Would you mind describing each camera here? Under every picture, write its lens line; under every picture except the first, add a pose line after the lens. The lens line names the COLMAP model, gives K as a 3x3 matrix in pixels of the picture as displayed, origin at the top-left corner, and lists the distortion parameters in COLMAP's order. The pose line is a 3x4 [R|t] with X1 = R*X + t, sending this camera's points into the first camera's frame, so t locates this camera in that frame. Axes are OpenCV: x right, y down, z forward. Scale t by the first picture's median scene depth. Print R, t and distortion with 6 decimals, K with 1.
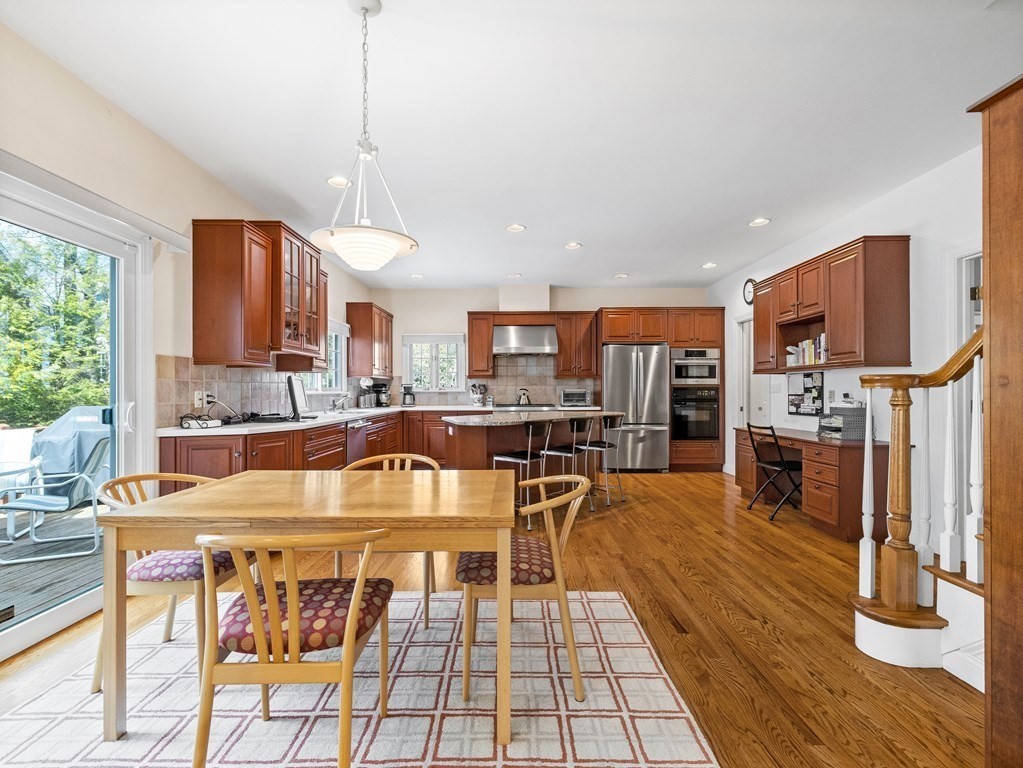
lens RADIAL K [[483.9, 0, 507.6], [0, 483.9, 390.5], [0, 0, 1]] dist [0.000880, 0.000082]
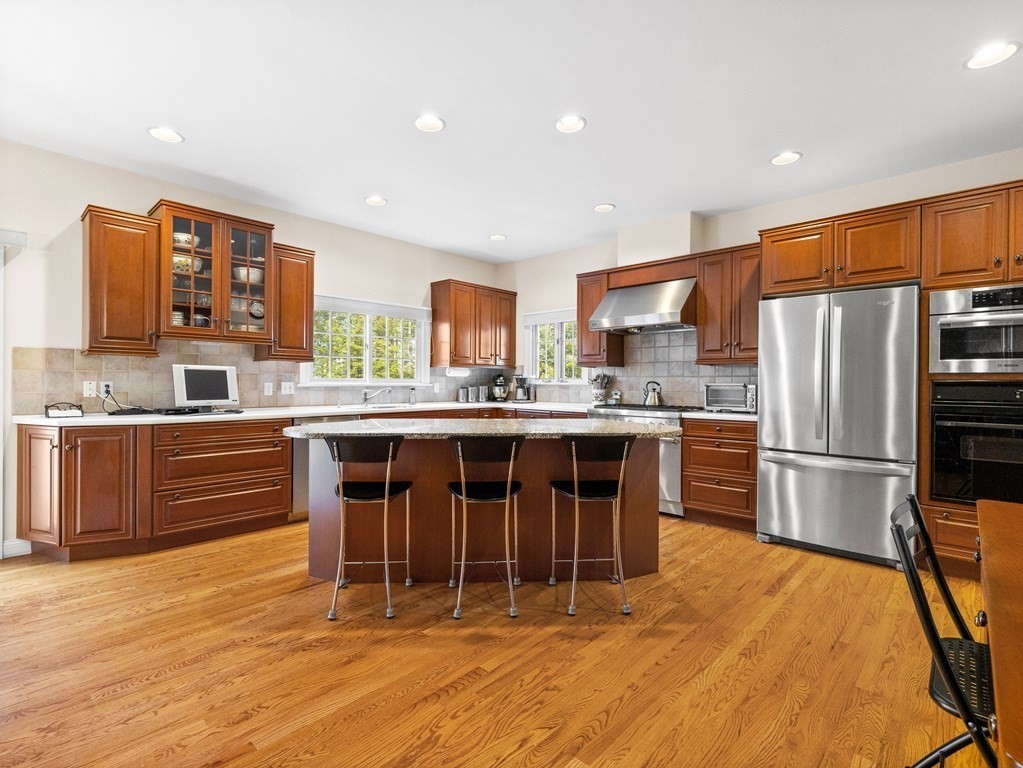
lens RADIAL K [[483.9, 0, 507.6], [0, 483.9, 390.5], [0, 0, 1]] dist [0.000880, 0.000082]
pose [[0.735673, 0.018915, -0.677073, 0.332263], [-0.007557, 0.999777, 0.019718, -0.003005], [0.677295, -0.009389, 0.735652, 0.391597]]
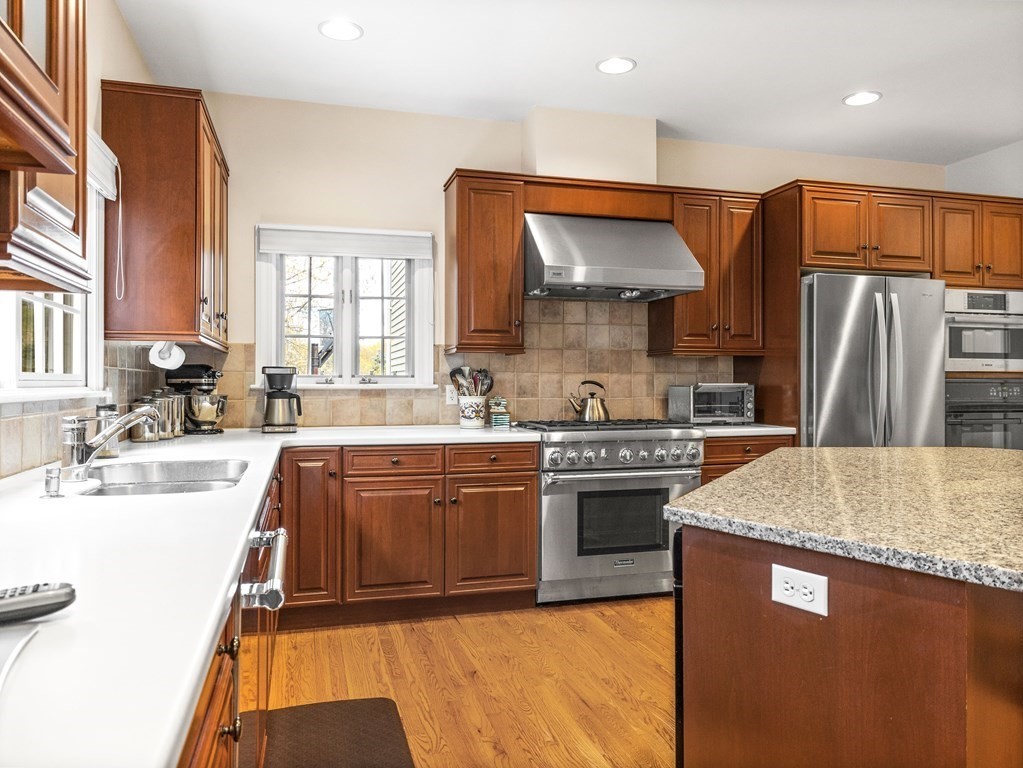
lens RADIAL K [[725.8, 0, 491.8], [0, 725.8, 383.8], [0, 0, 1]] dist [0.032219, 0.000332]
pose [[0.962302, 0.002489, 0.271973, -0.204230], [-0.002920, 0.999995, 0.001181, -0.002001], [-0.271968, -0.001930, 0.962304, 0.463860]]
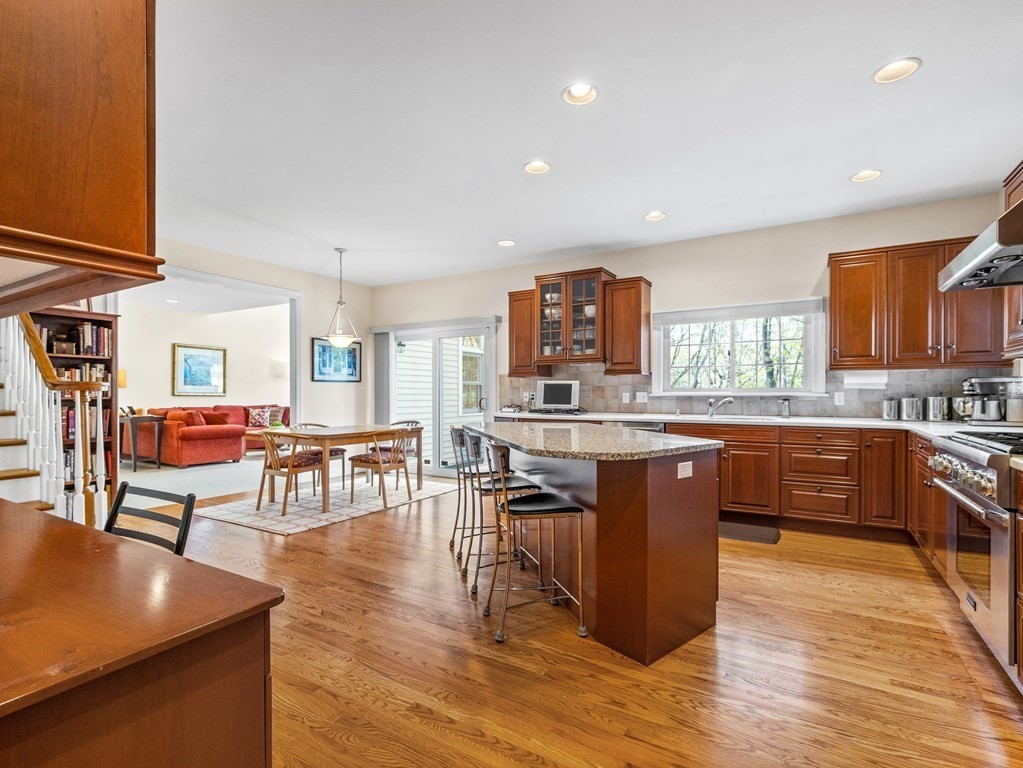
lens RADIAL K [[496.4, 0, 538.5], [0, 496.4, 395.6], [0, 0, 1]] dist [0.003464, 0.000498]
pose [[-0.475738, 0.008506, -0.879546, 0.435341], [0.002758, 0.999963, 0.008179, -0.000881], [0.879583, 0.001465, -0.475744, 0.873520]]
